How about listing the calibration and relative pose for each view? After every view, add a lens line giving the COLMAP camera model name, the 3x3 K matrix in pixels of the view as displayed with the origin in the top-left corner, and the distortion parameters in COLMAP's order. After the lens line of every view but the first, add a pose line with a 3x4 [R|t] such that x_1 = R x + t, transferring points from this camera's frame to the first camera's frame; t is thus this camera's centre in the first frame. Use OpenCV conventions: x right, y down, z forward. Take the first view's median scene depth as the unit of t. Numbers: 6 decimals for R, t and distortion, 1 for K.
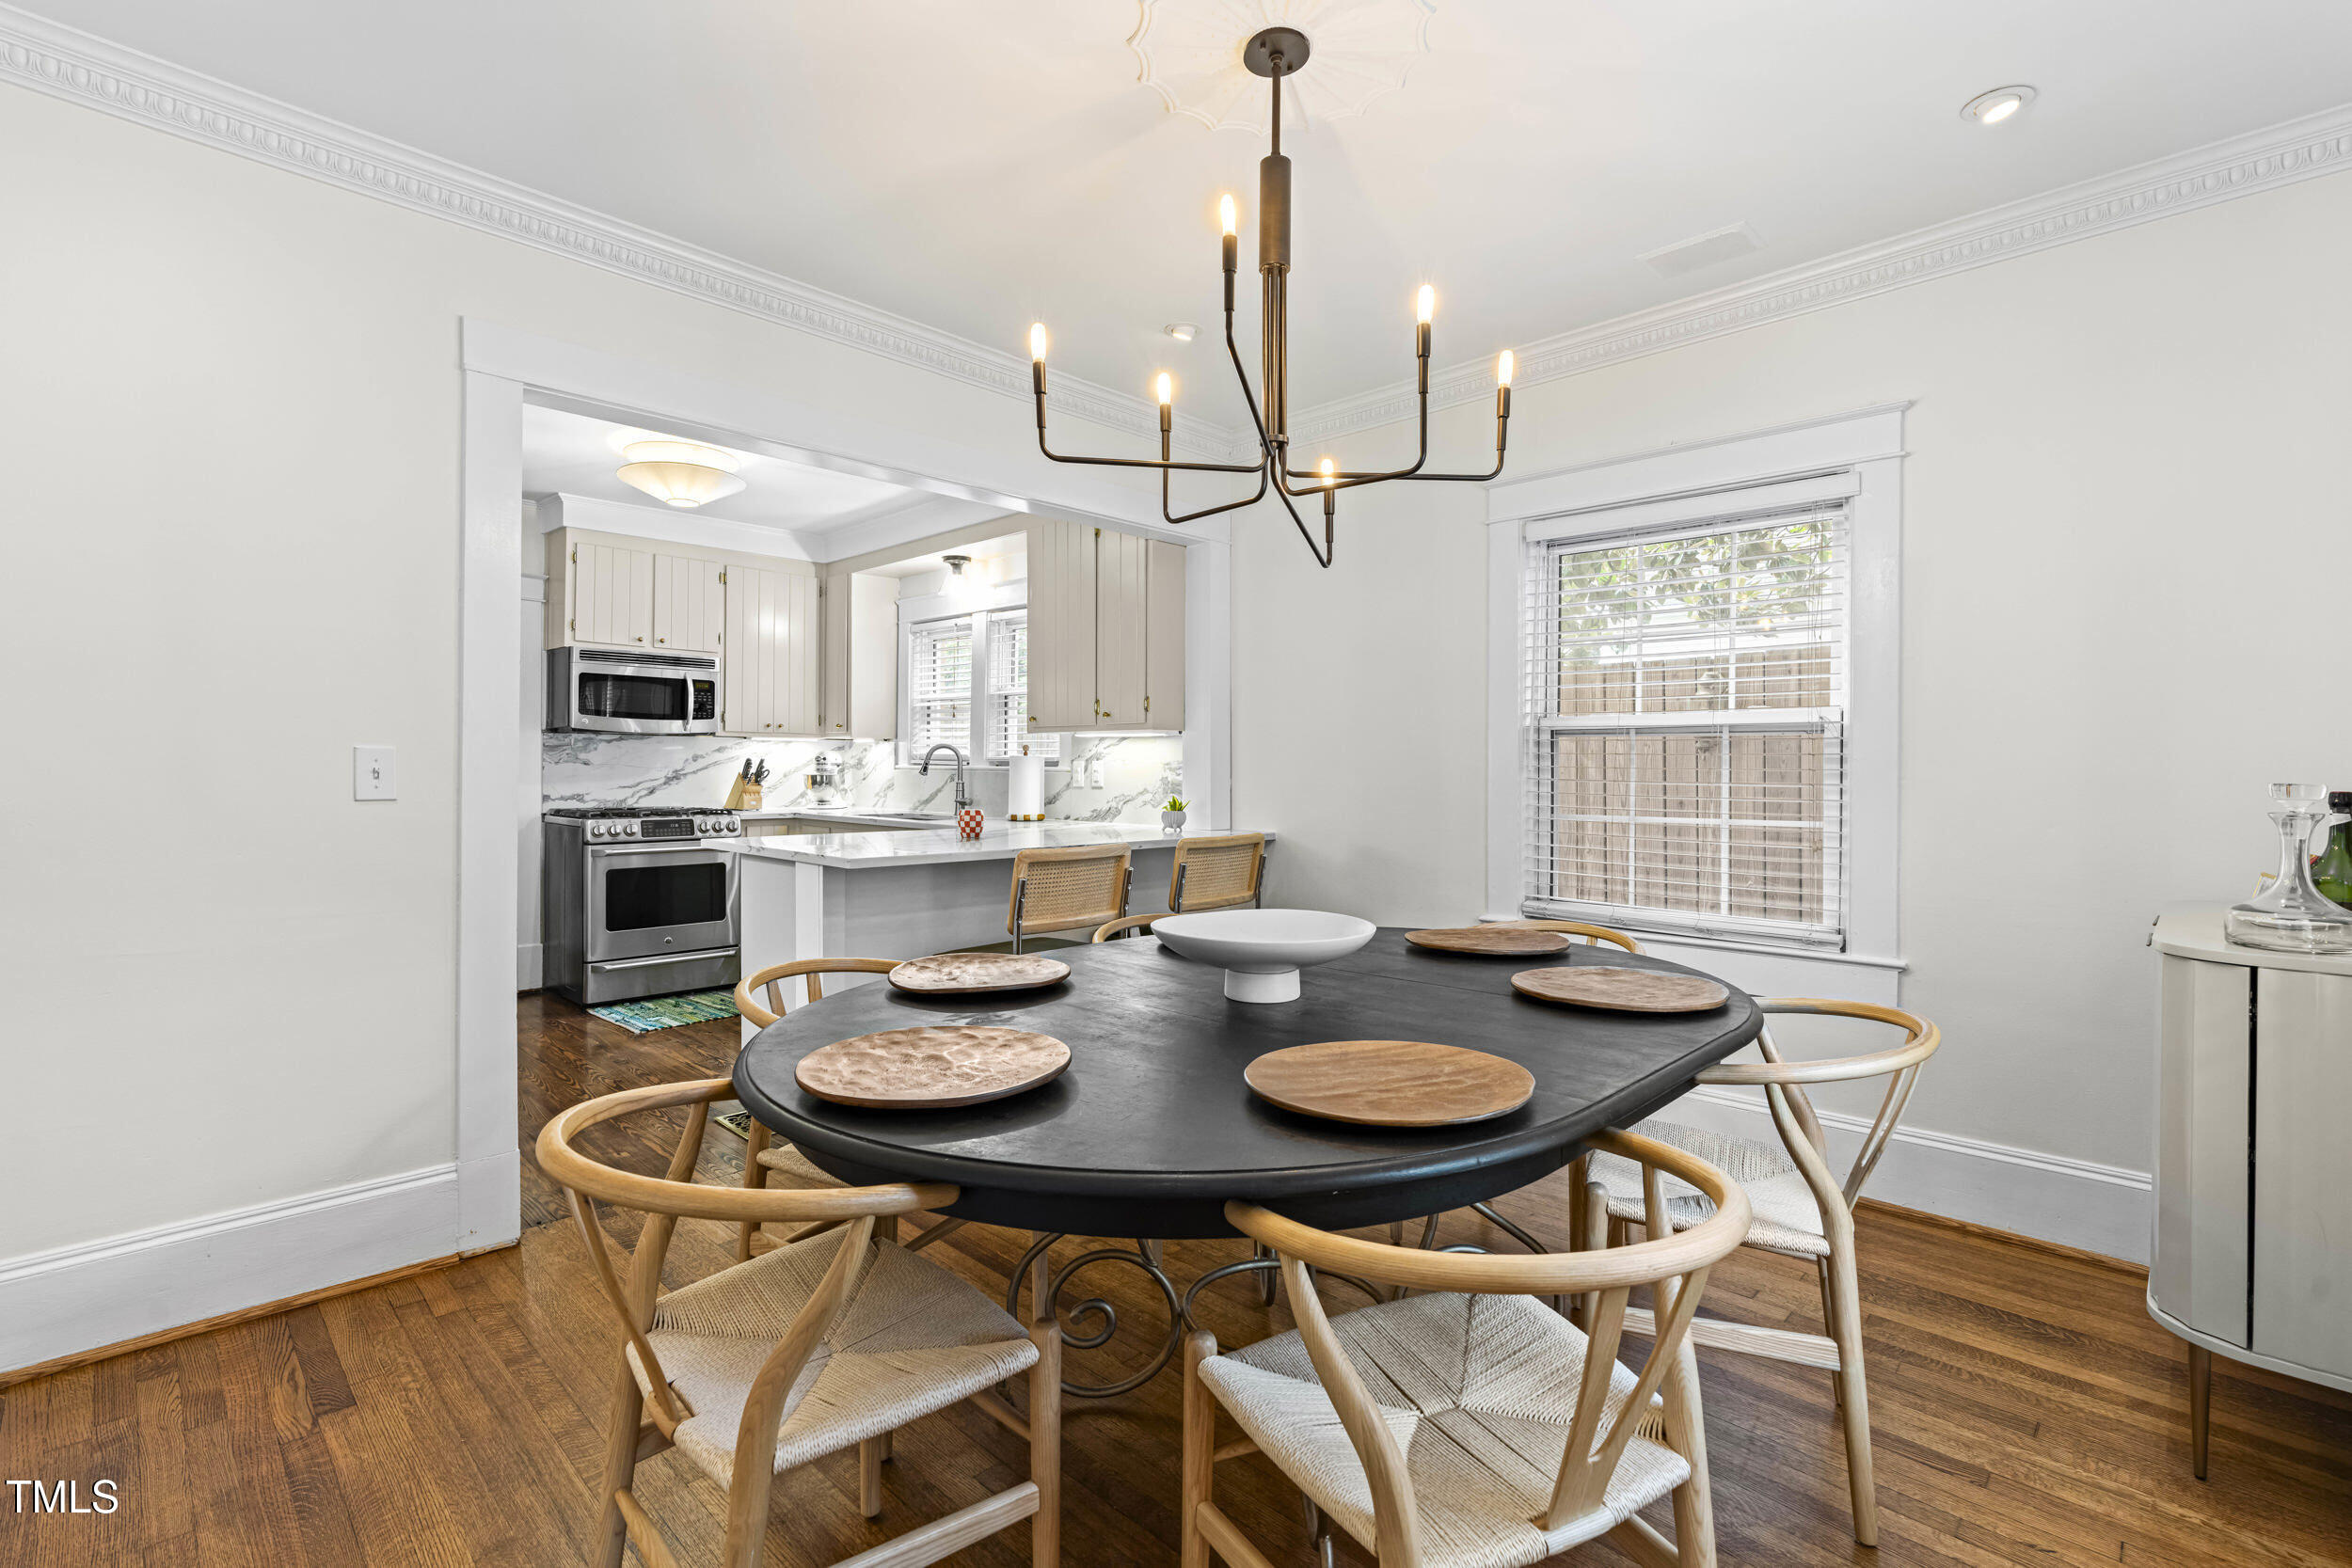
lens RADIAL K [[1071.8, 0, 1171.0], [0, 1071.8, 770.6], [0, 0, 1]] dist [0.003301, 0.000086]
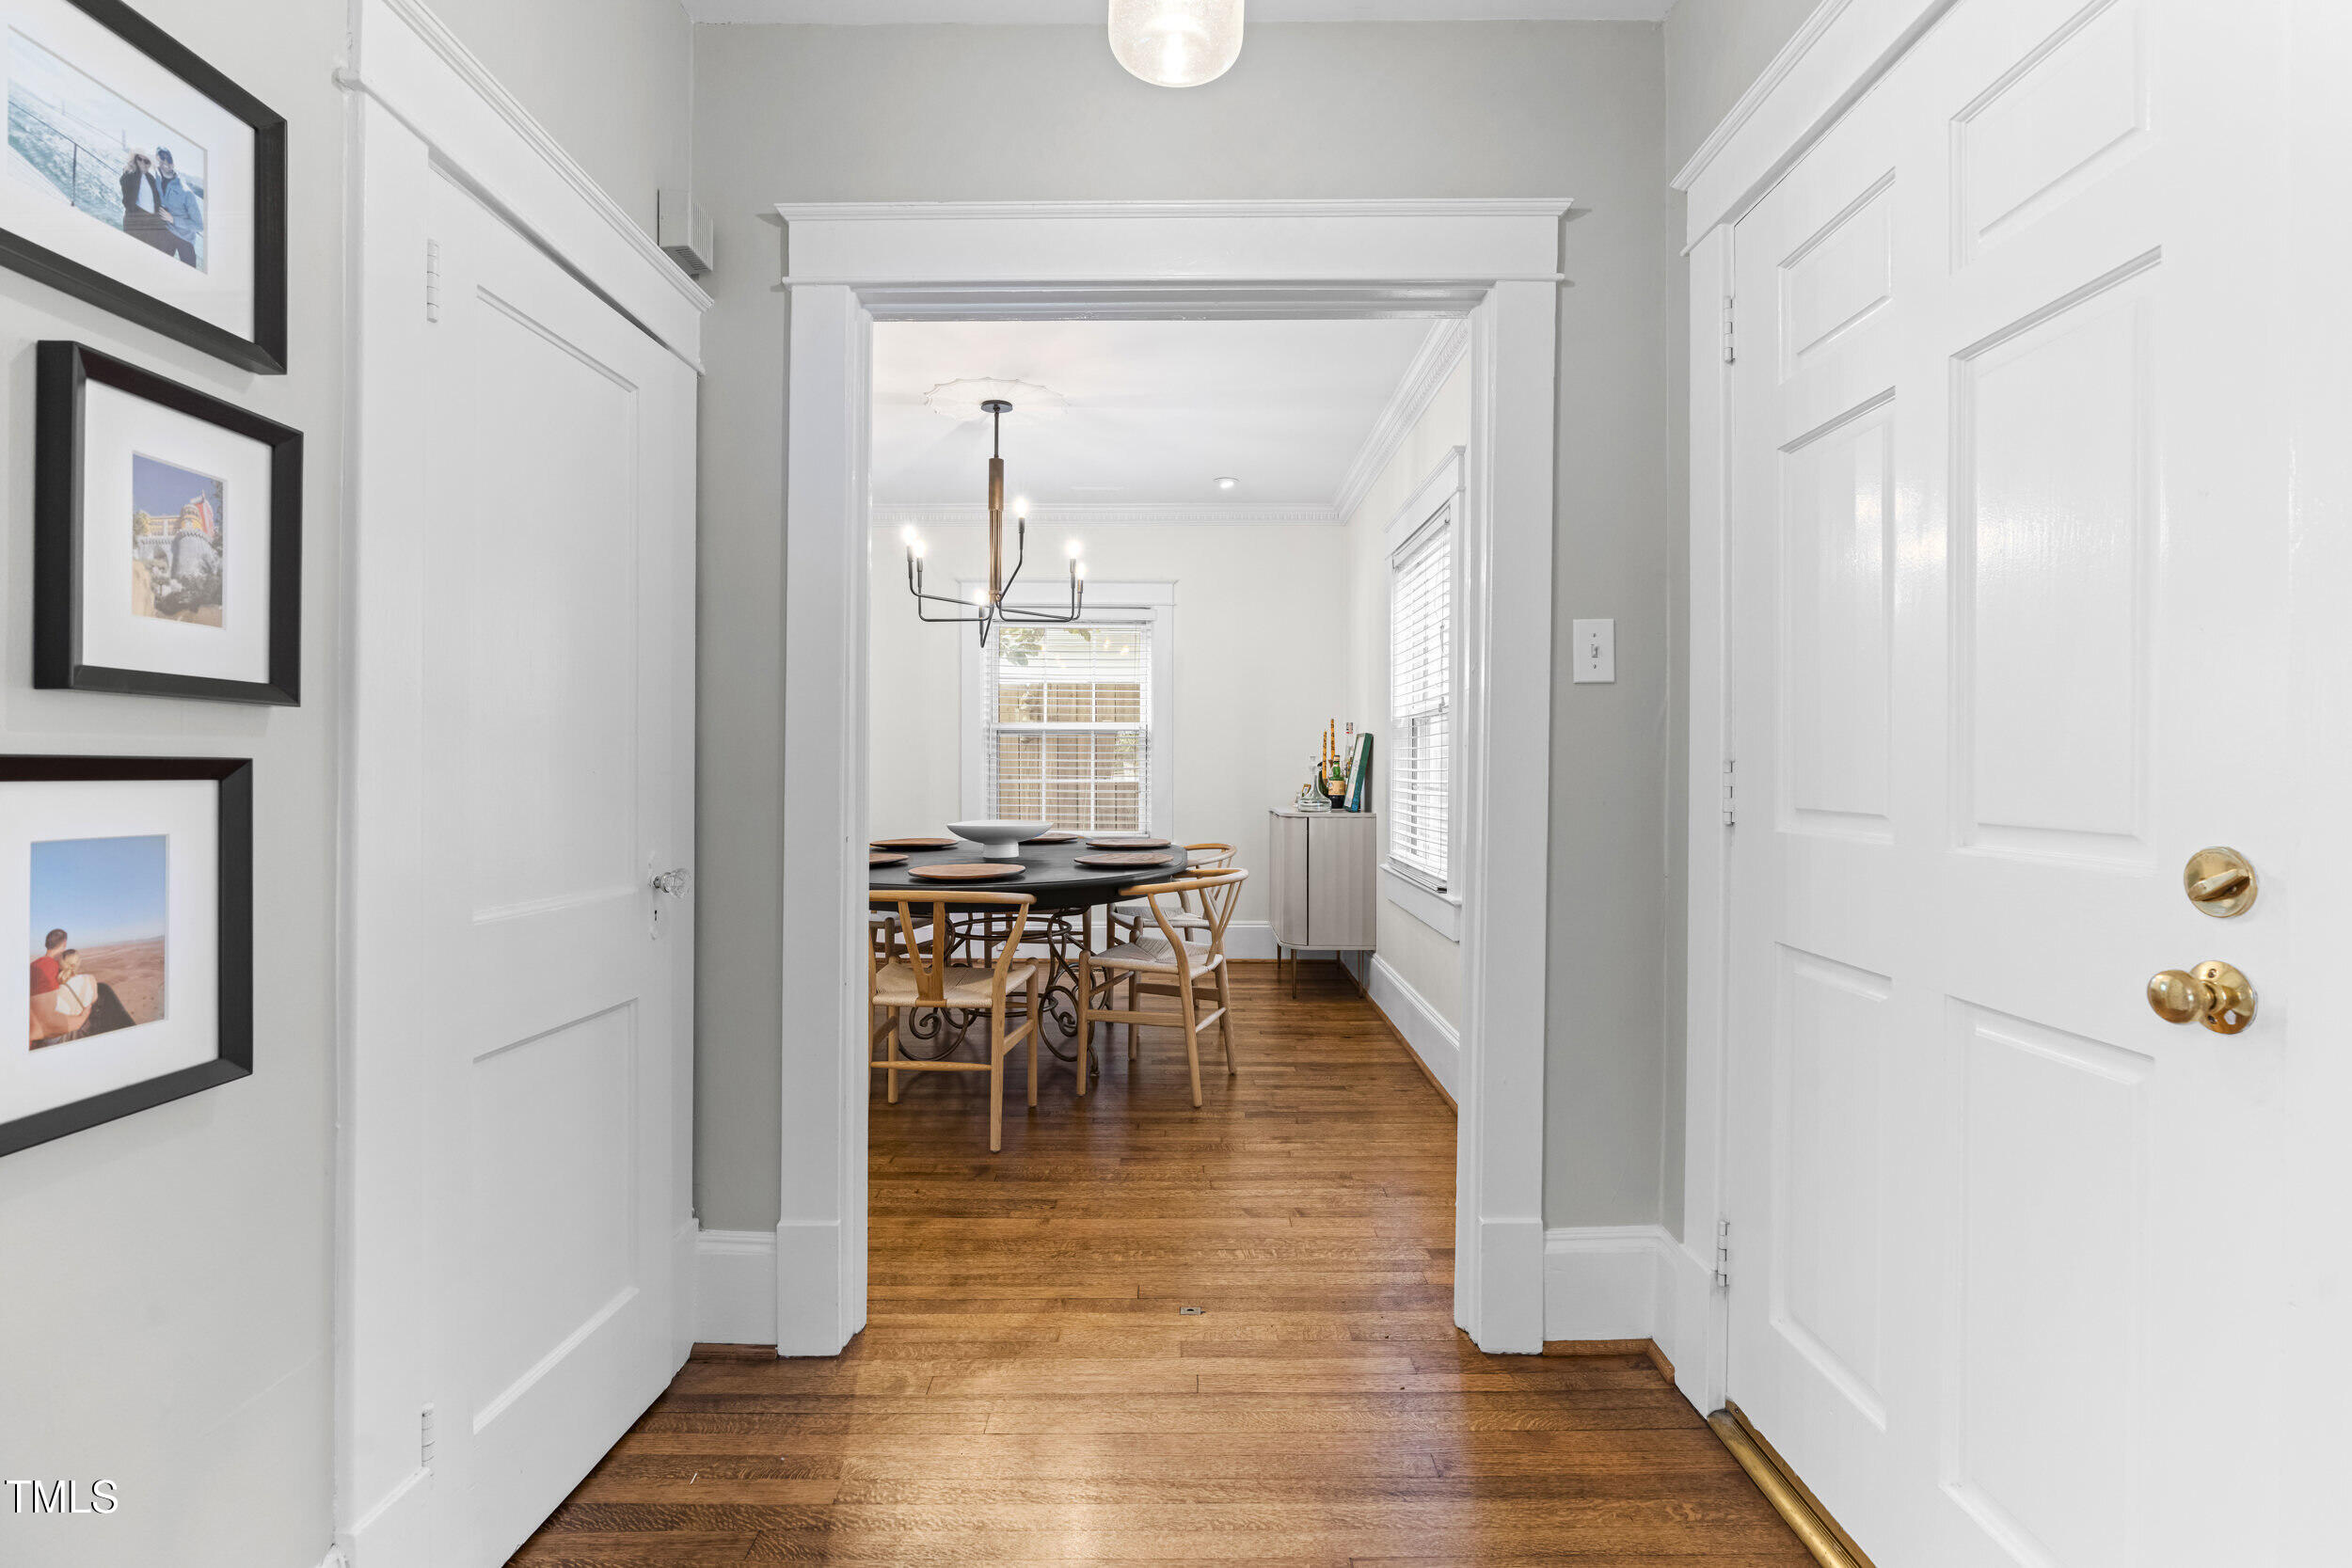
lens RADIAL K [[1071.8, 0, 1176.3], [0, 1071.8, 777.5], [0, 0, 1]] dist [0.003301, 0.000086]
pose [[0.716995, -0.019455, 0.696807, -0.695928], [0.006812, 0.999758, 0.020904, 0.002724], [-0.697045, -0.010241, 0.716954, -0.459709]]
